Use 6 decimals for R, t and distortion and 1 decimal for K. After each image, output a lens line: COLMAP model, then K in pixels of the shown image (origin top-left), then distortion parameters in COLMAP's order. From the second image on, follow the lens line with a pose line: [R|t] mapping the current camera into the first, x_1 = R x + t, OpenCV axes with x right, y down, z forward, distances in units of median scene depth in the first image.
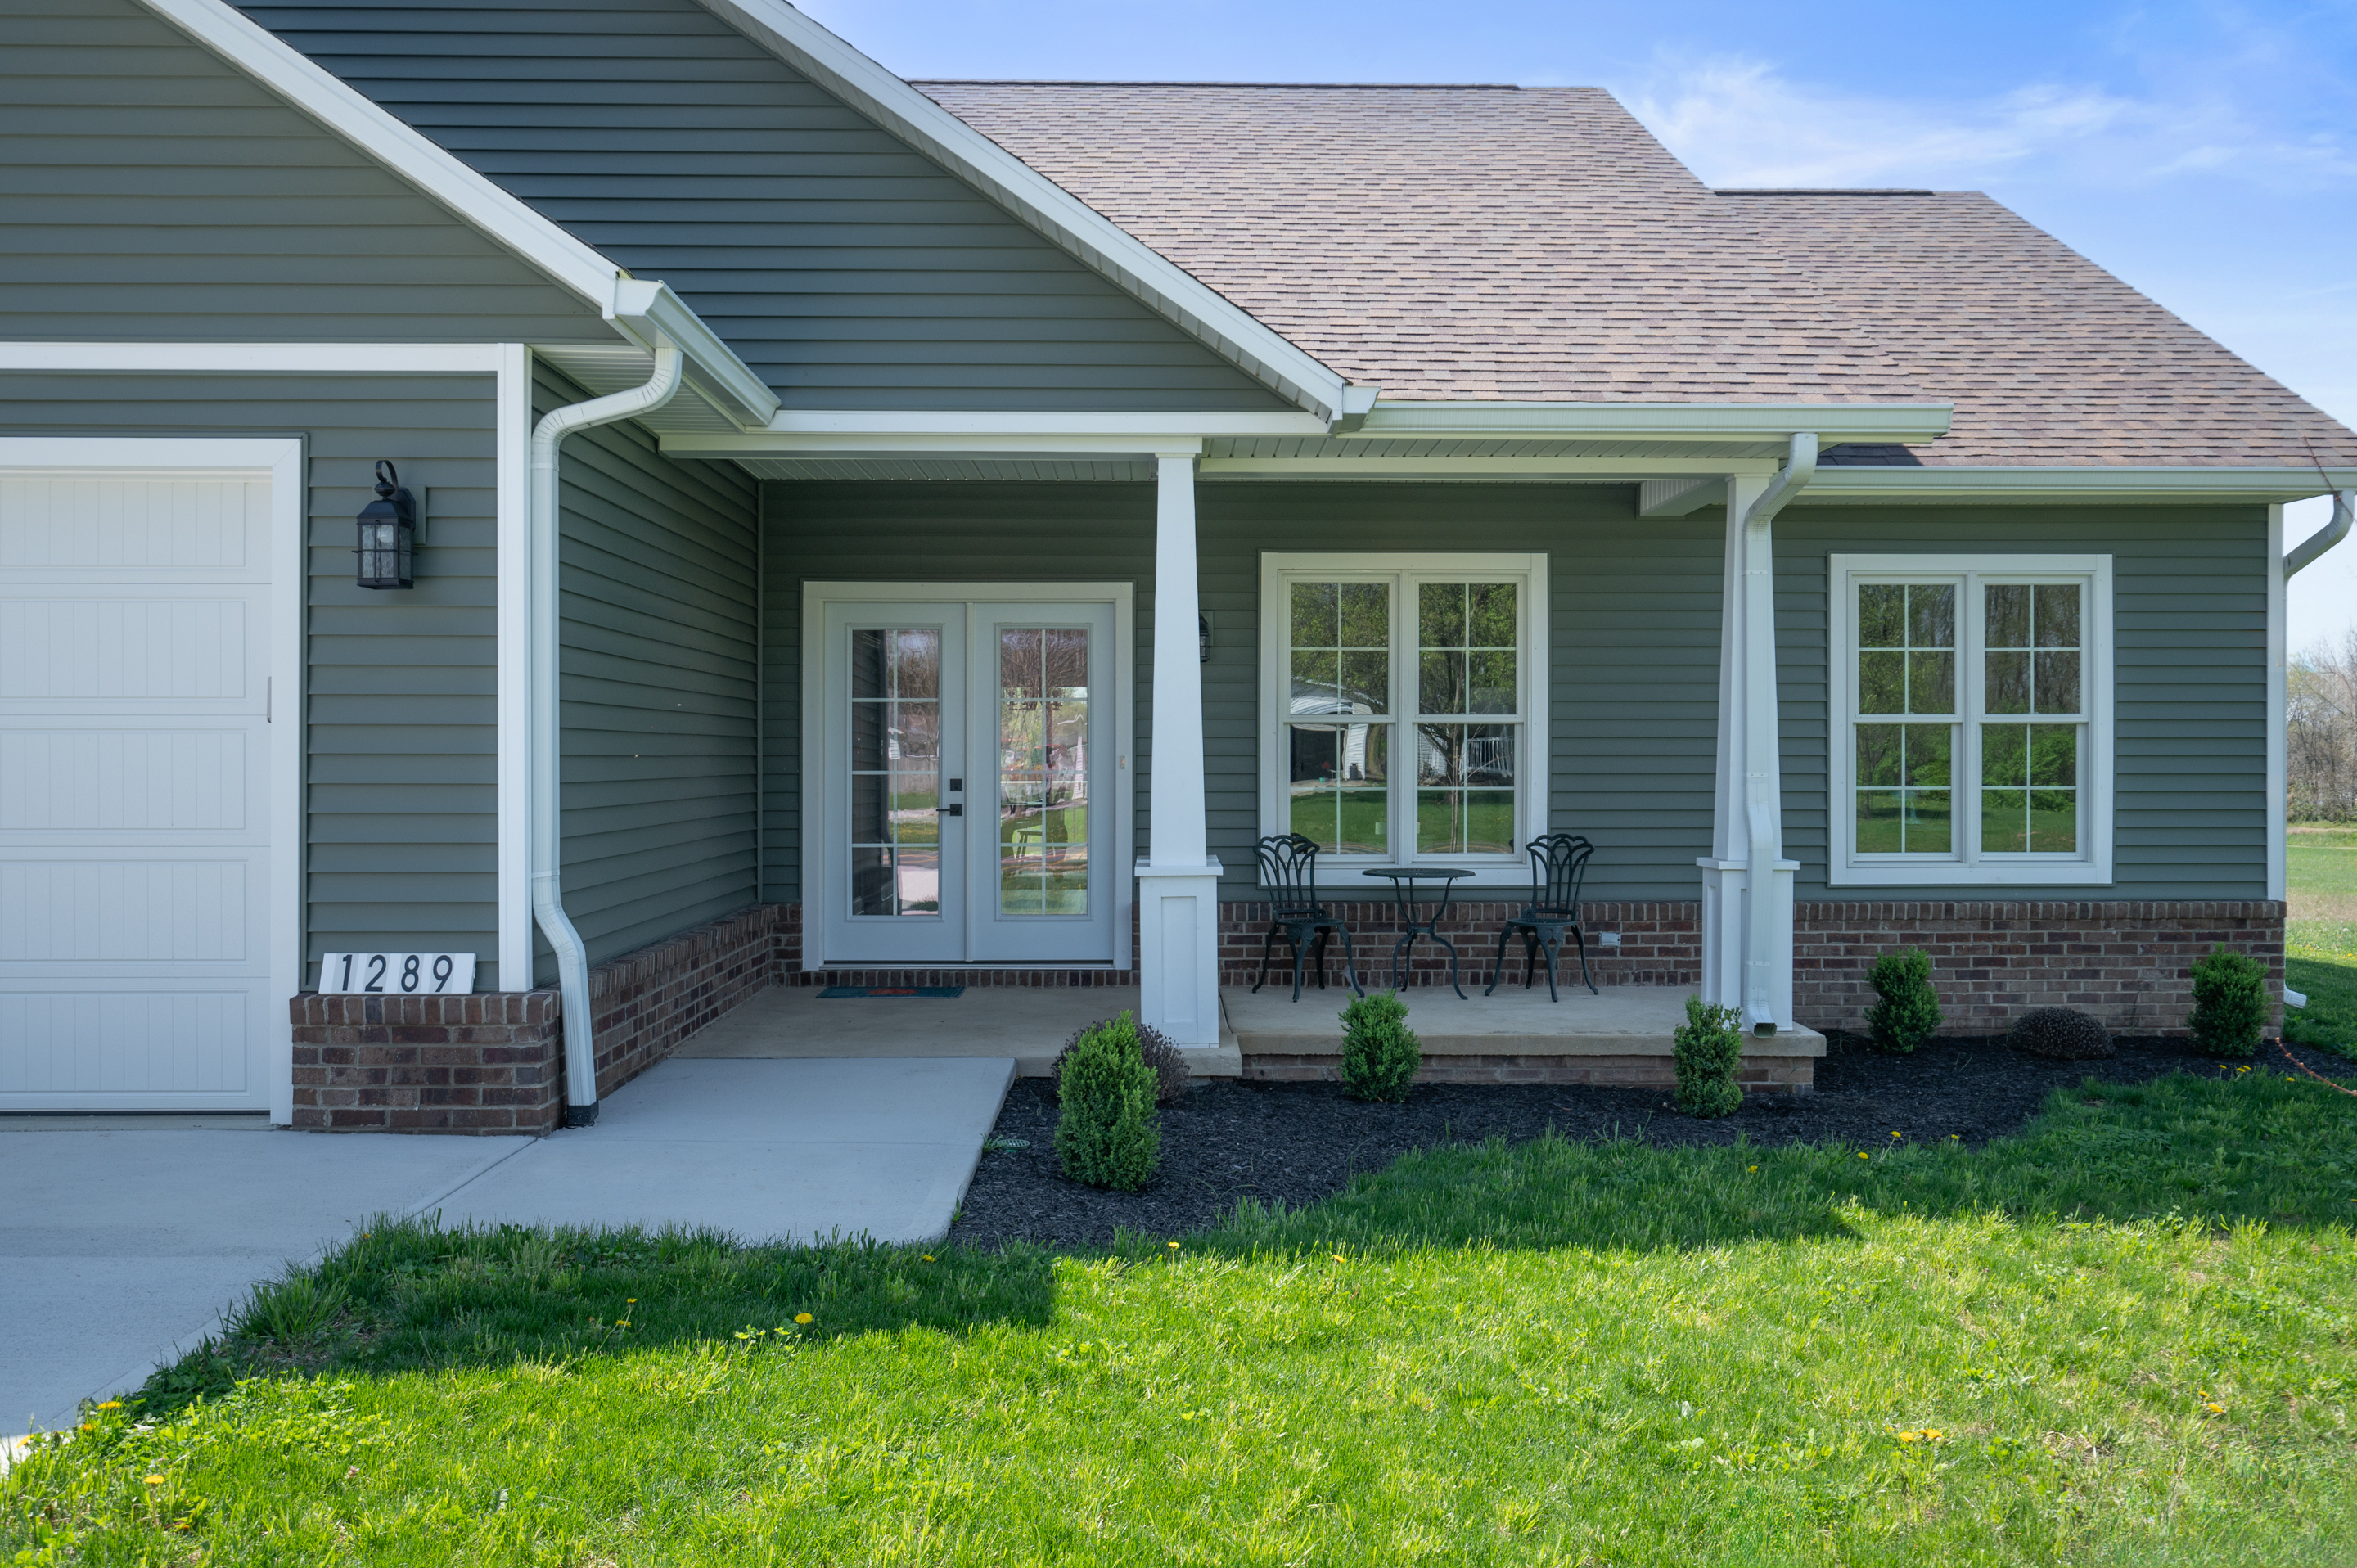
lens RADIAL K [[2006.7, 0, 1179.5], [0, 2006.7, 774.2], [0, 0, 1]] dist [-0.007921, 0.005055]
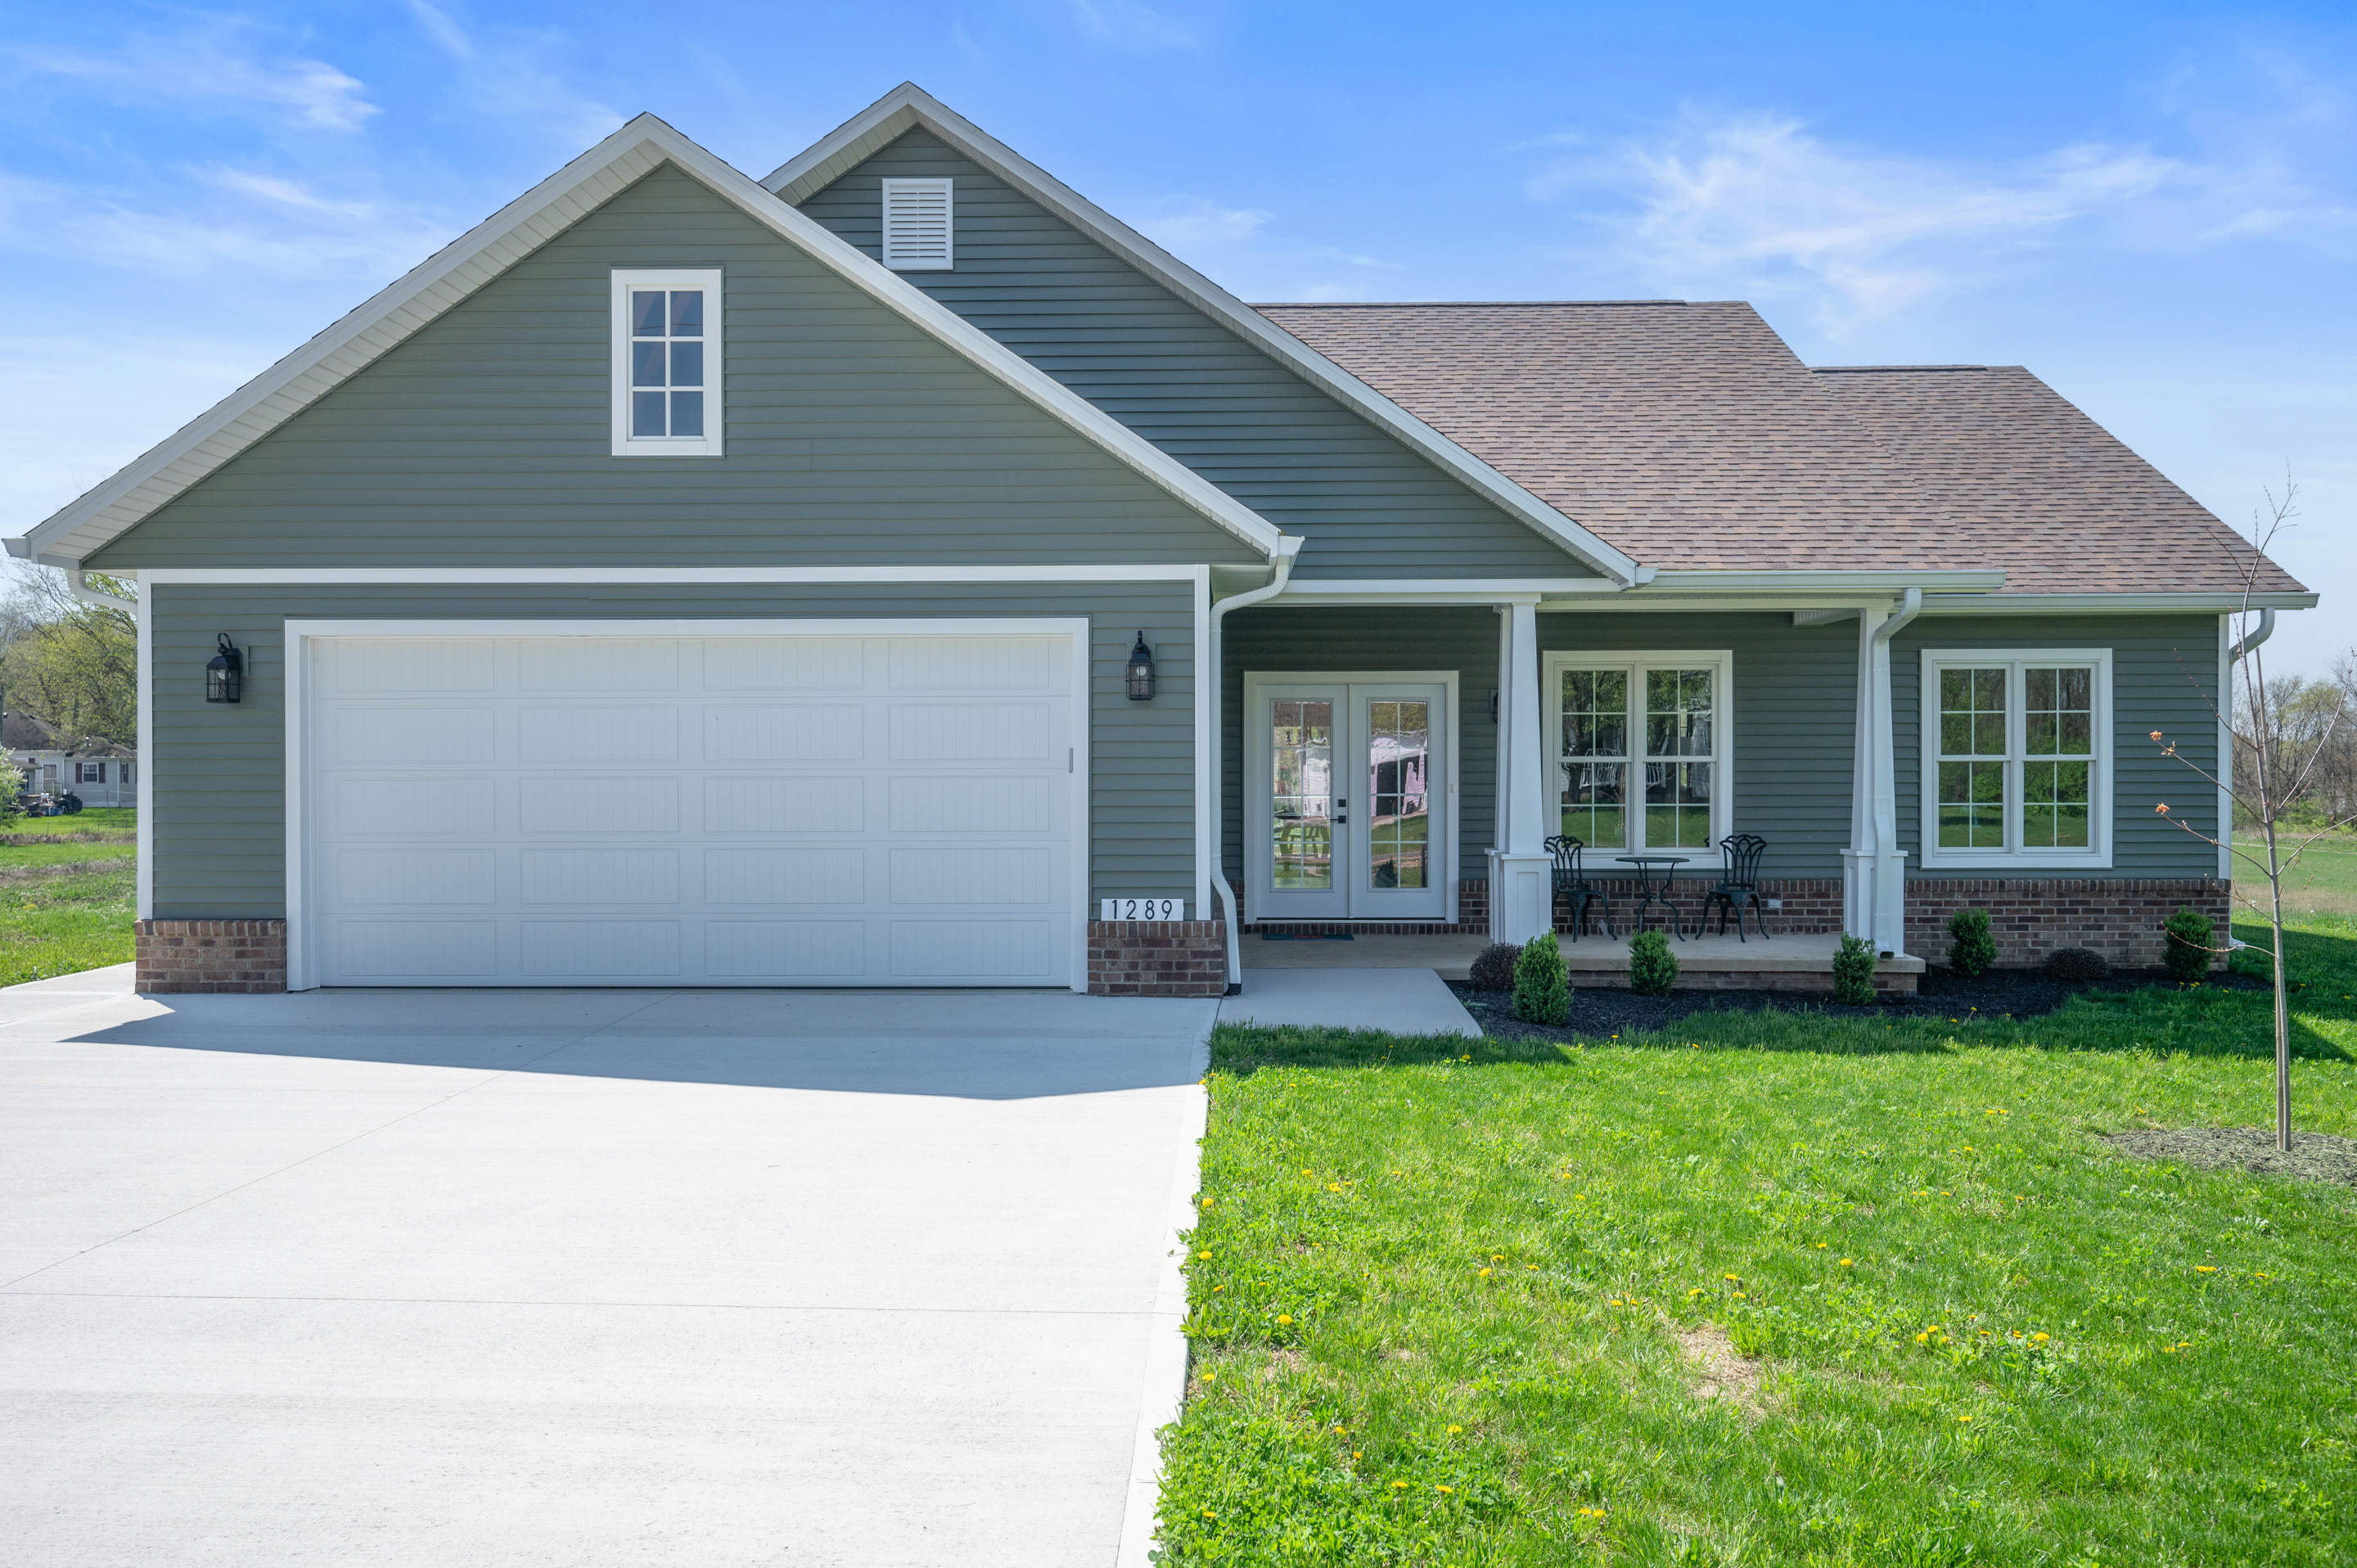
lens RADIAL K [[1870.8, 0, 1176.7], [0, 1870.8, 791.6], [0, 0, 1]] dist [-0.000934, -0.003360]
pose [[0.999050, -0.002174, -0.043515, -0.188405], [0.002319, 0.999992, 0.003279, -0.009204], [0.043508, -0.003377, 0.999047, -0.466093]]
